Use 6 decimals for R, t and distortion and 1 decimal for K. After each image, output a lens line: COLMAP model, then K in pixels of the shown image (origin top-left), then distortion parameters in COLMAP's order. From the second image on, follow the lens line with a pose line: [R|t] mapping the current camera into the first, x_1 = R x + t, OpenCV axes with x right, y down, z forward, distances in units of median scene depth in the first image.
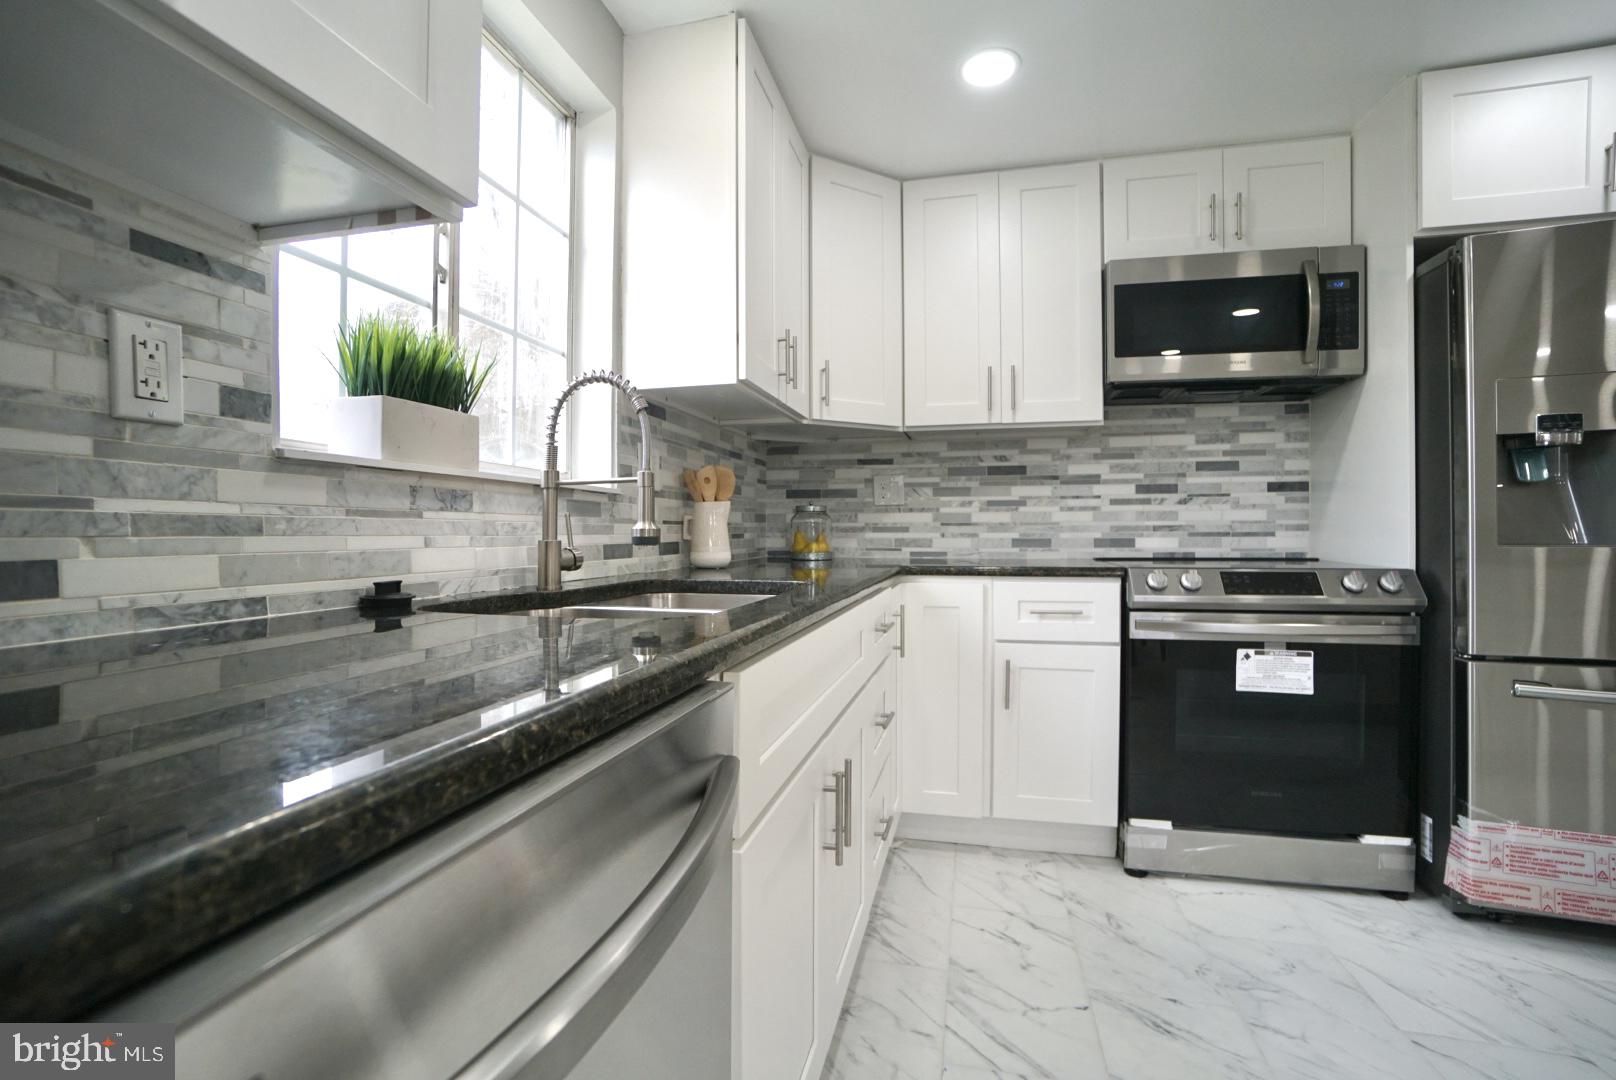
lens RADIAL K [[715.2, 0, 796.2], [0, 715.2, 534.2], [0, 0, 1]] dist [-0.060575, 0.020133]
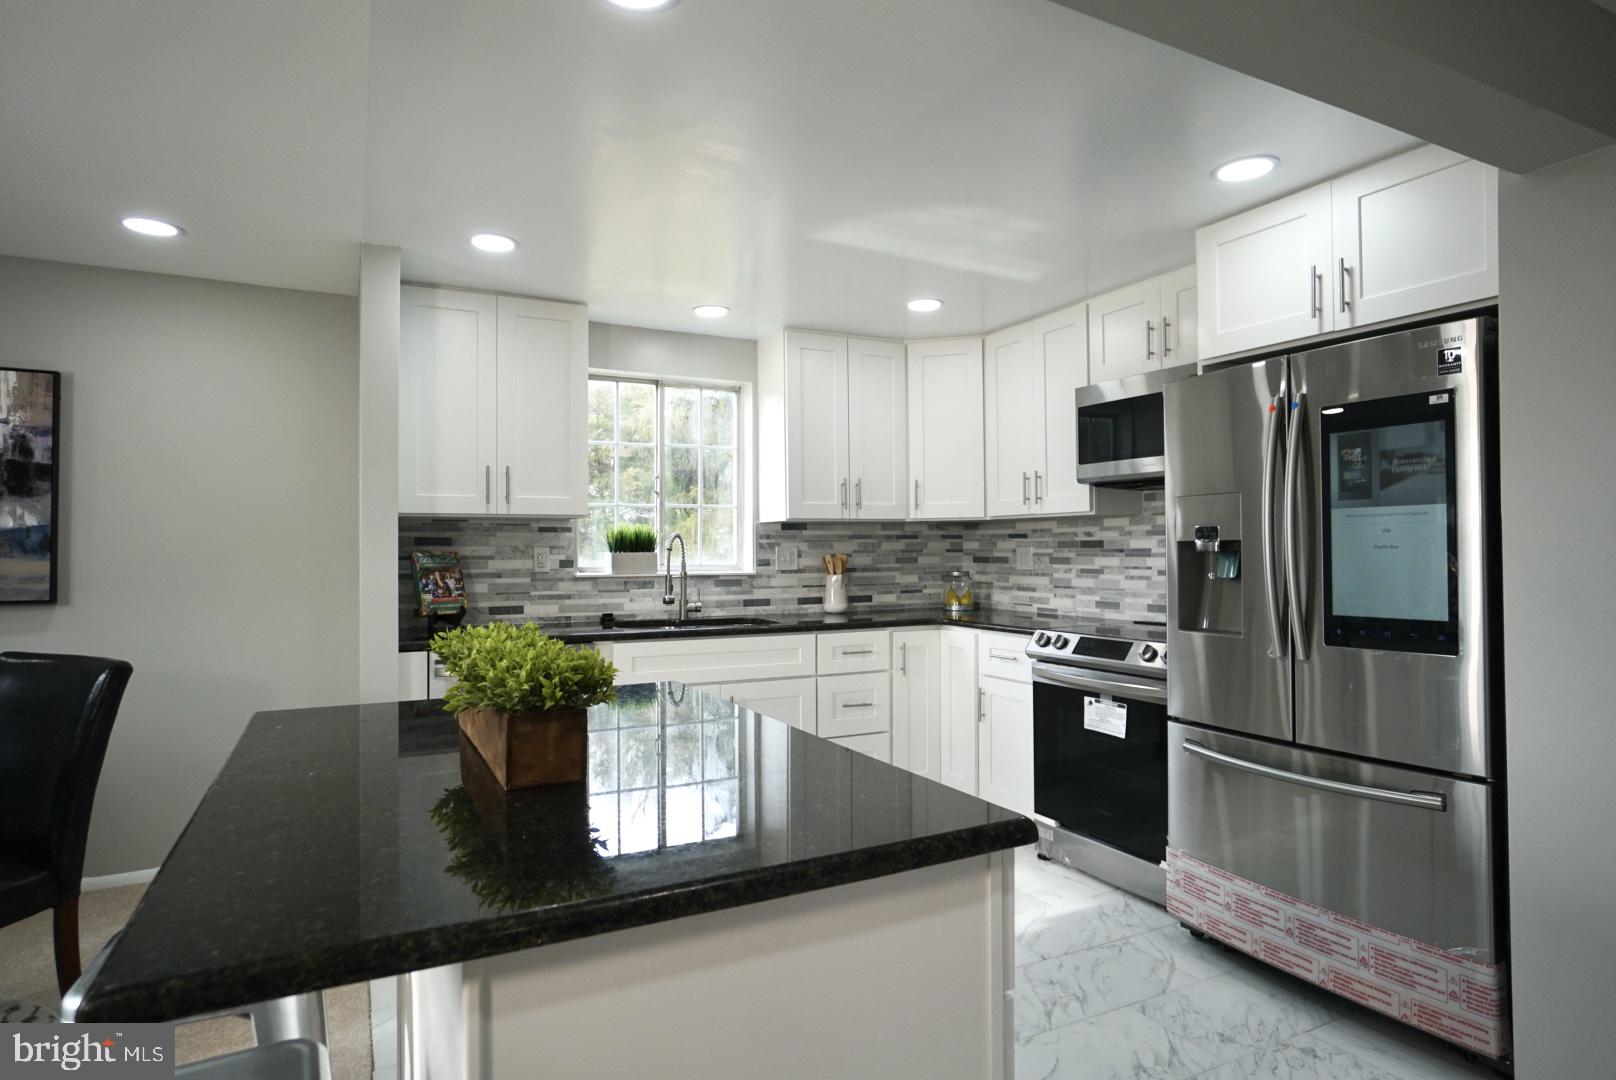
lens RADIAL K [[878.9, 0, 793.8], [0, 878.9, 537.1], [0, 0, 1]] dist [-0.017555, 0.008637]
pose [[0.656012, -0.012244, -0.754651, 1.439270], [0.000859, 0.999880, -0.015475, -0.104451], [0.754750, 0.009503, 0.655944, -0.472361]]
